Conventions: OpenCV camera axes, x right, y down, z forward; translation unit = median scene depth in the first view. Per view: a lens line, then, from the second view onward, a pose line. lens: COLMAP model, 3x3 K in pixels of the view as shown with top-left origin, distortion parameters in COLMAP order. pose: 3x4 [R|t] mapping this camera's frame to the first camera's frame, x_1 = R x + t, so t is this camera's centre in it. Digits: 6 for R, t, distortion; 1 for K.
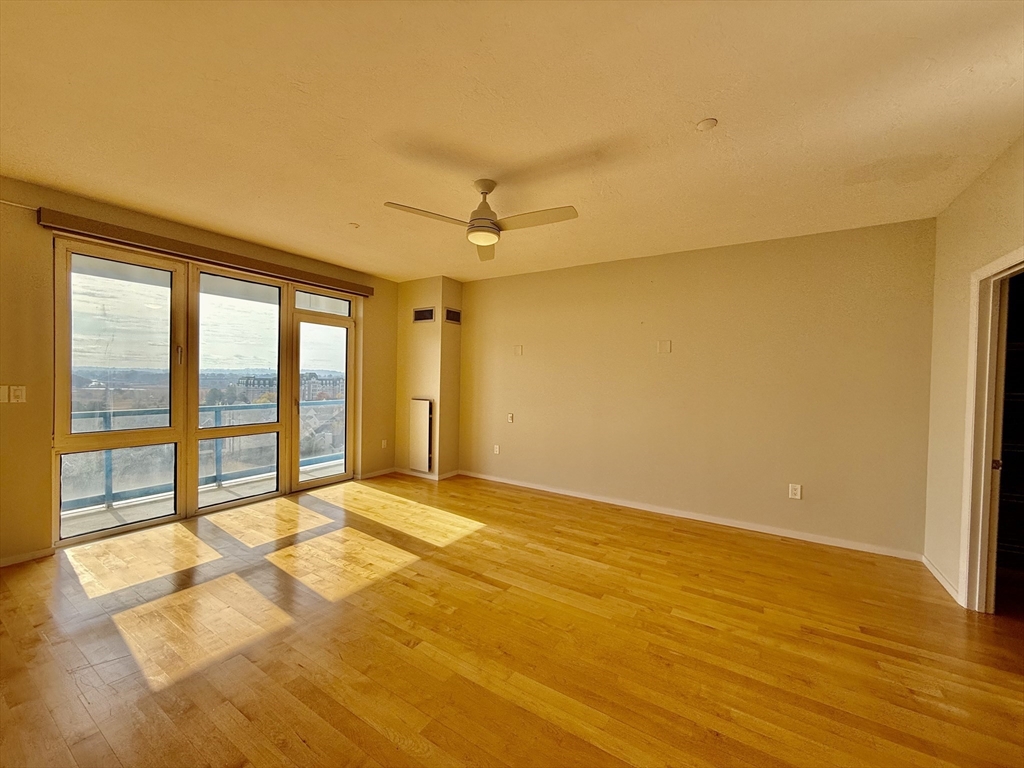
lens RADIAL K [[406.8, 0, 508.6], [0, 406.8, 384.5], [0, 0, 1]] dist [-0.001168, -0.000267]
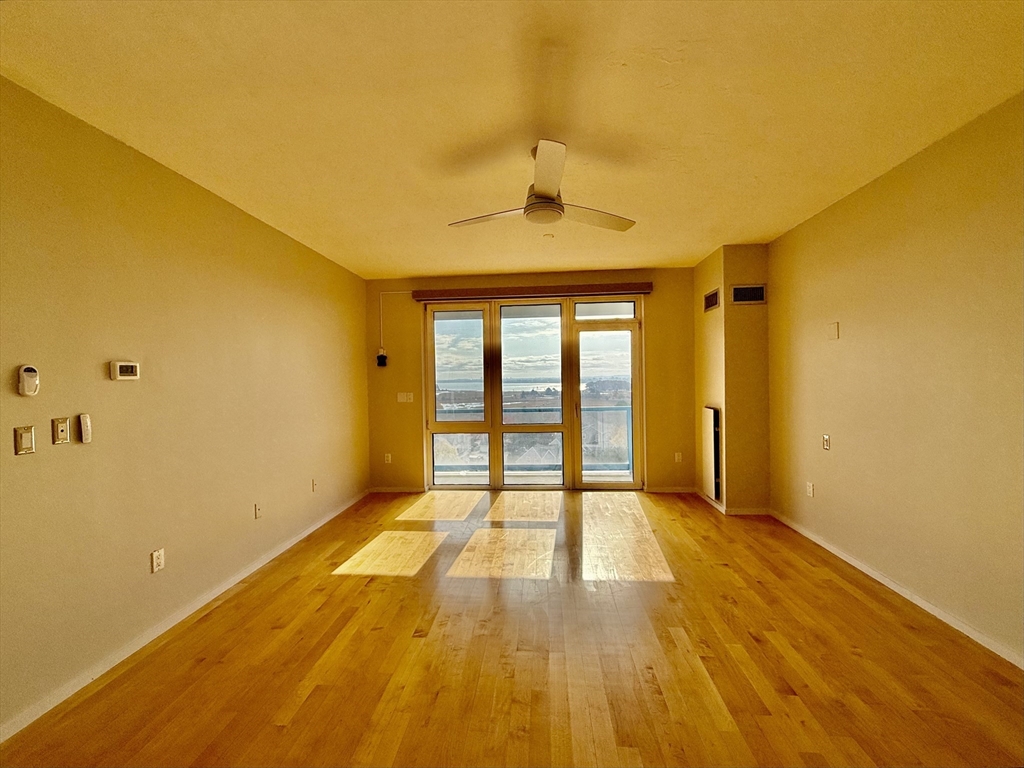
lens RADIAL K [[425.6, 0, 509.2], [0, 425.6, 382.6], [0, 0, 1]] dist [-0.000672, -0.000115]
pose [[0.465787, -0.020270, -0.884665, 0.480200], [0.011083, 0.999793, -0.017073, -0.002751], [0.884827, -0.001852, 0.465915, 0.375020]]
